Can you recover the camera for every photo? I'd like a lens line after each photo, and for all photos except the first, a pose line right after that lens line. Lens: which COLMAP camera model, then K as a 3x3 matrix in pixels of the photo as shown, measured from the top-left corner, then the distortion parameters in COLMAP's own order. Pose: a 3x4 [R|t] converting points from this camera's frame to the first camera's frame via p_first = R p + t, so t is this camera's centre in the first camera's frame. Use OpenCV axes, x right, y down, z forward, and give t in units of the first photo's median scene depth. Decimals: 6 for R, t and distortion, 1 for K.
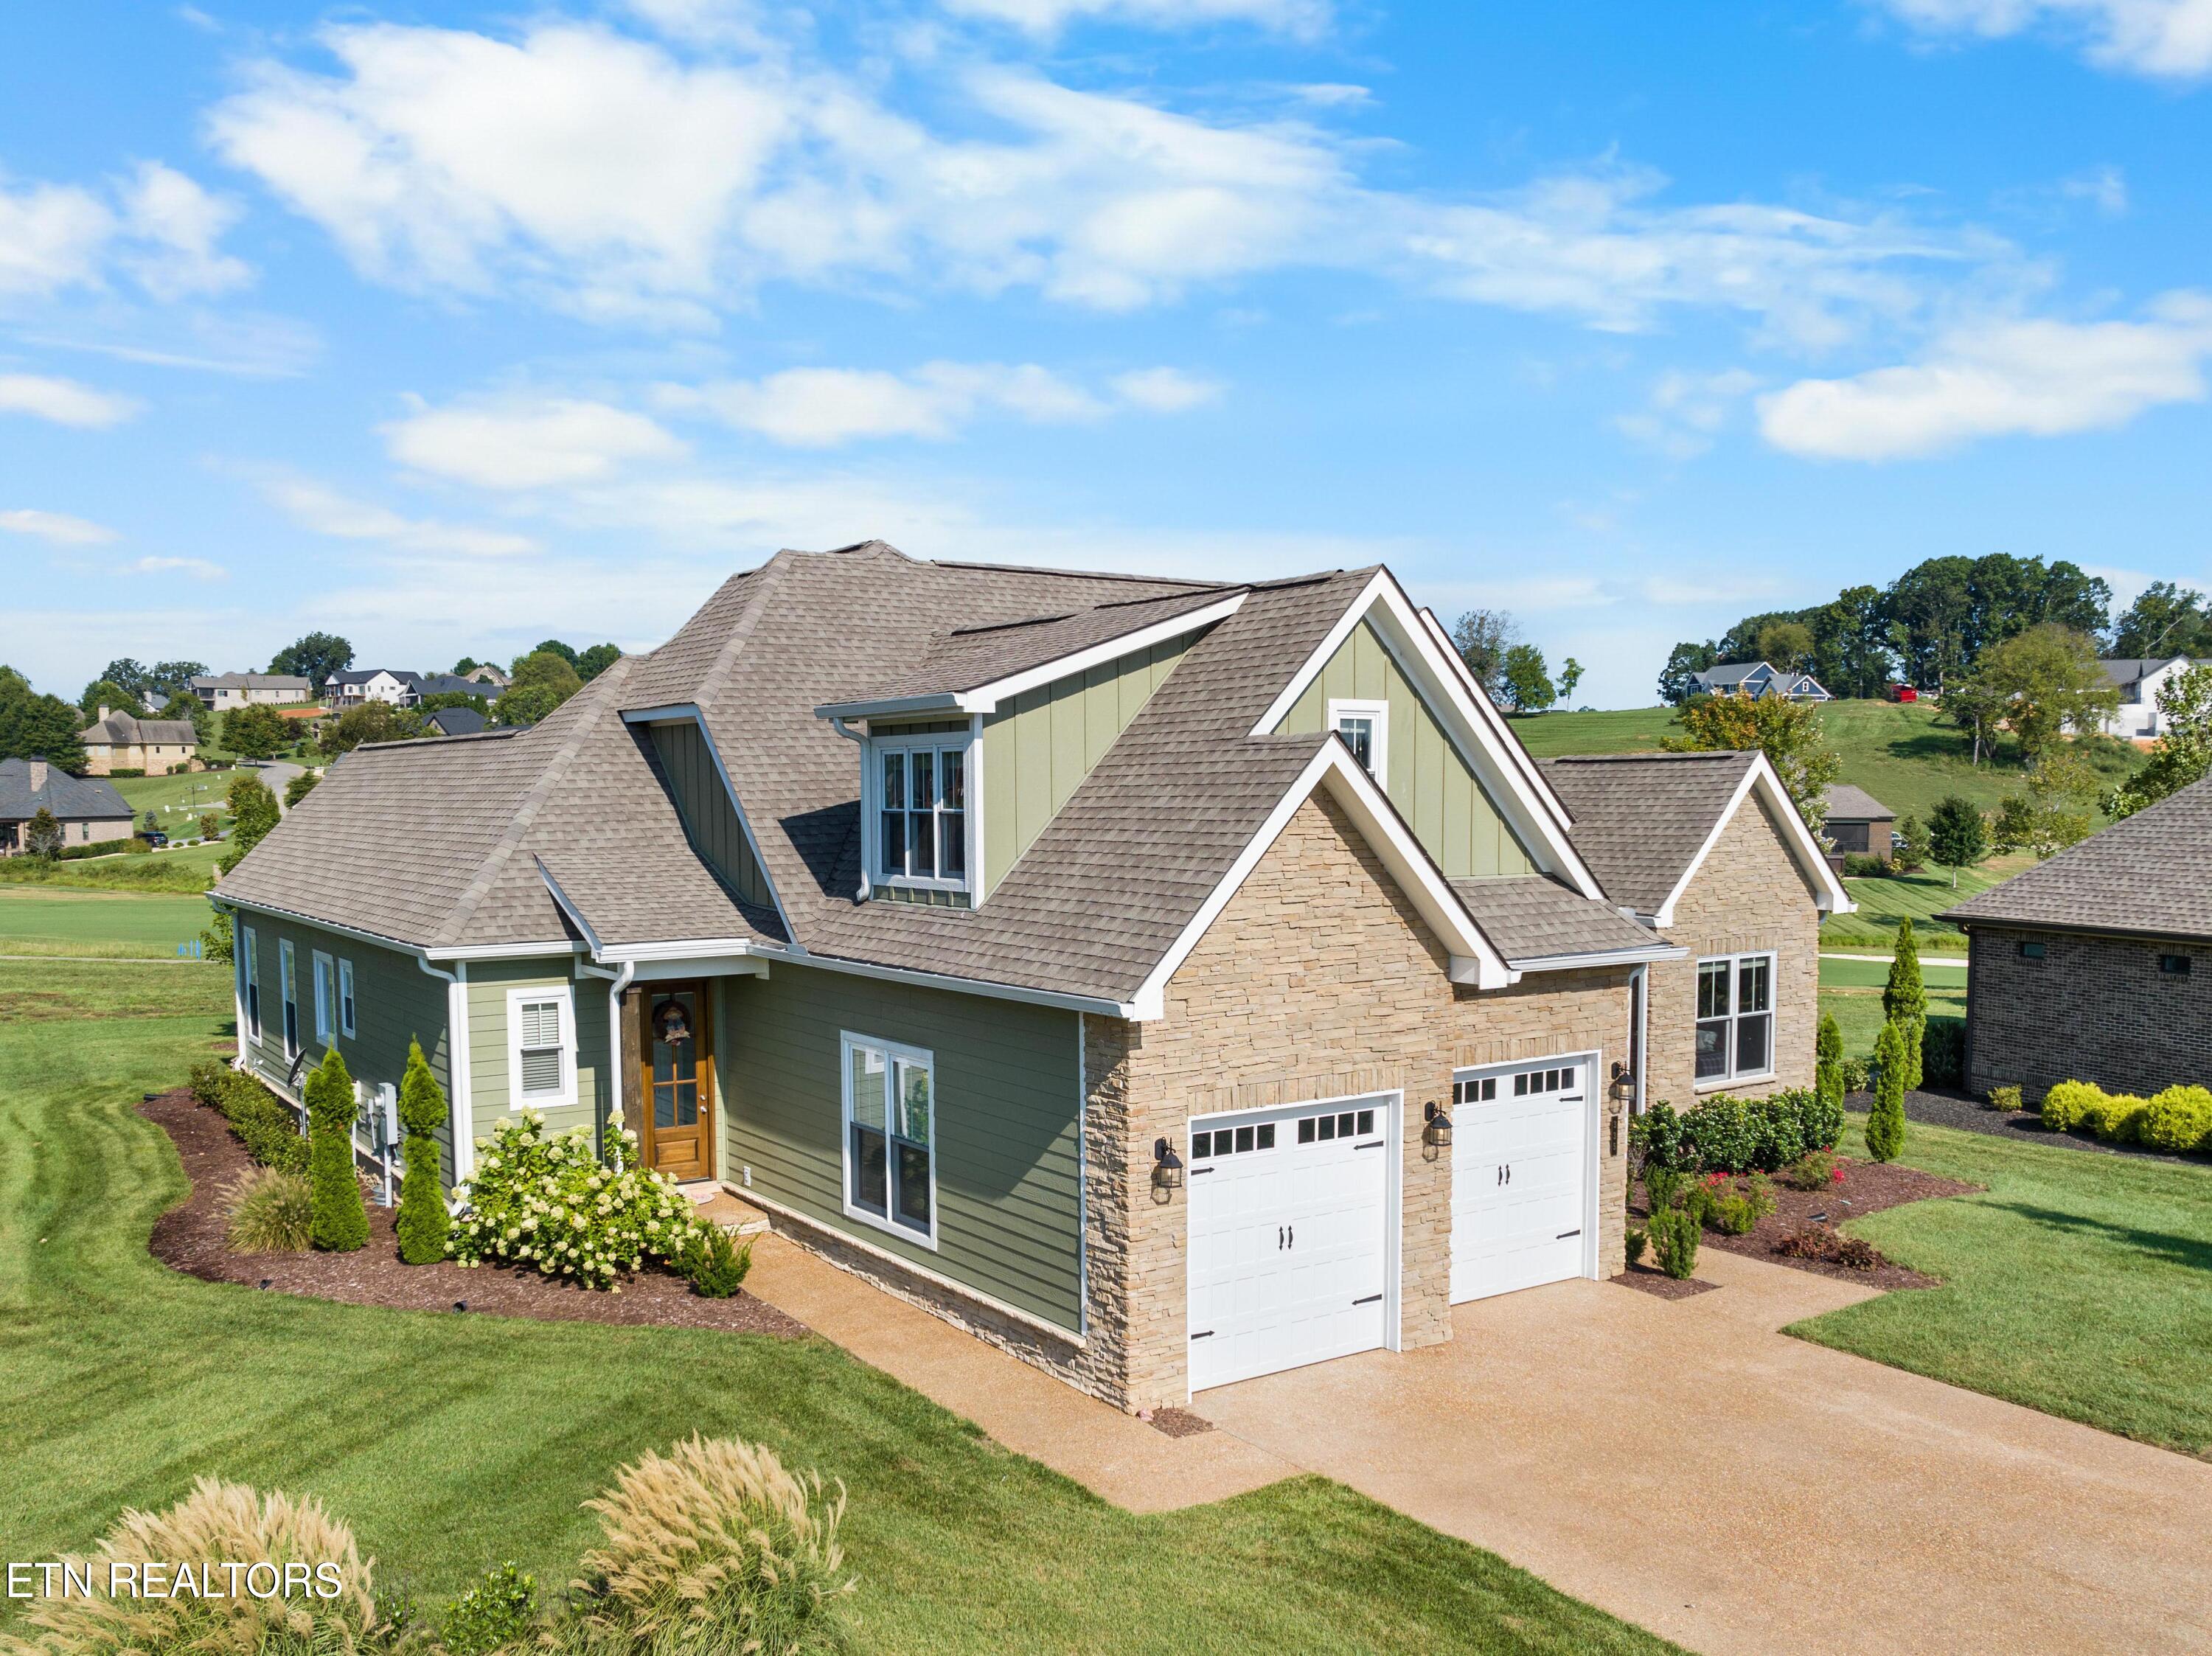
lens RADIAL K [[1825.9, 0, 1109.3], [0, 1825.9, 941.9], [0, 0, 1]] dist [-0.038252, -0.009721]
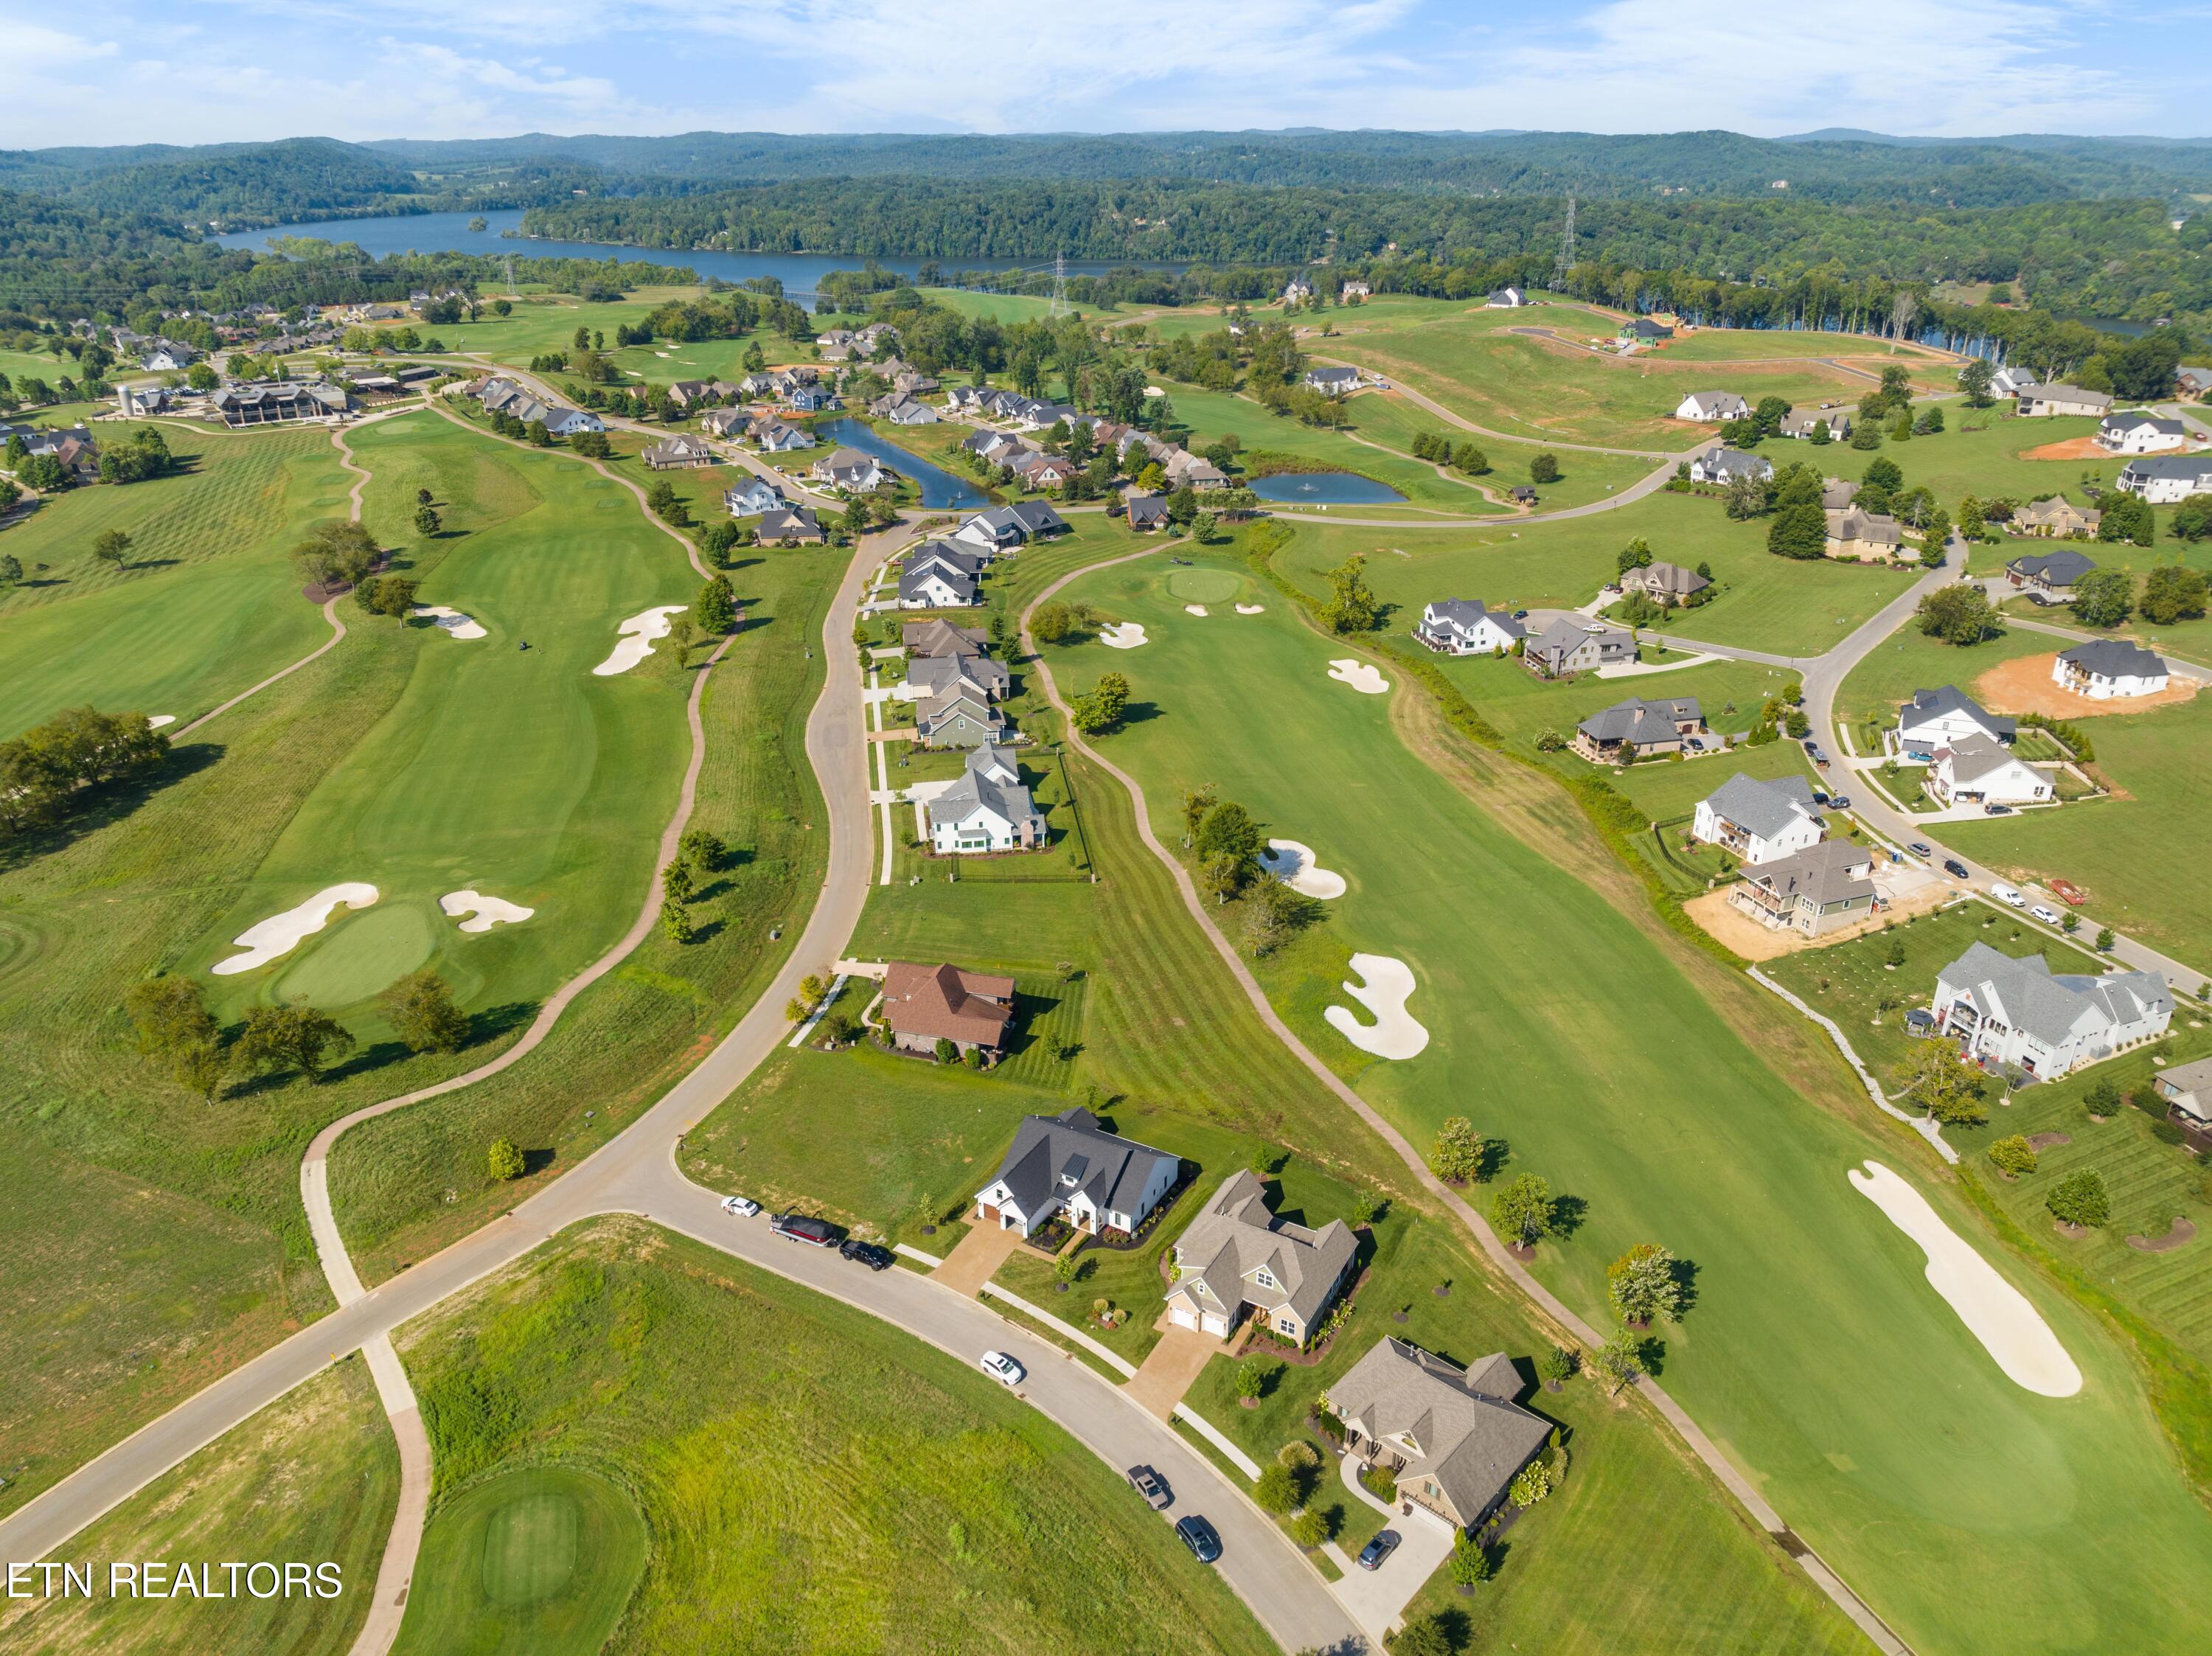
lens RADIAL K [[1552.2, 0, 1106.0], [0, 1552.2, 828.0], [0, 0, 1]] dist [-0.032396, -0.008173]
pose [[0.439280, 0.372014, -0.817703, 4.707003], [-0.076445, 0.922406, 0.378581, -4.464038], [0.895092, -0.103794, 0.433633, -2.415097]]
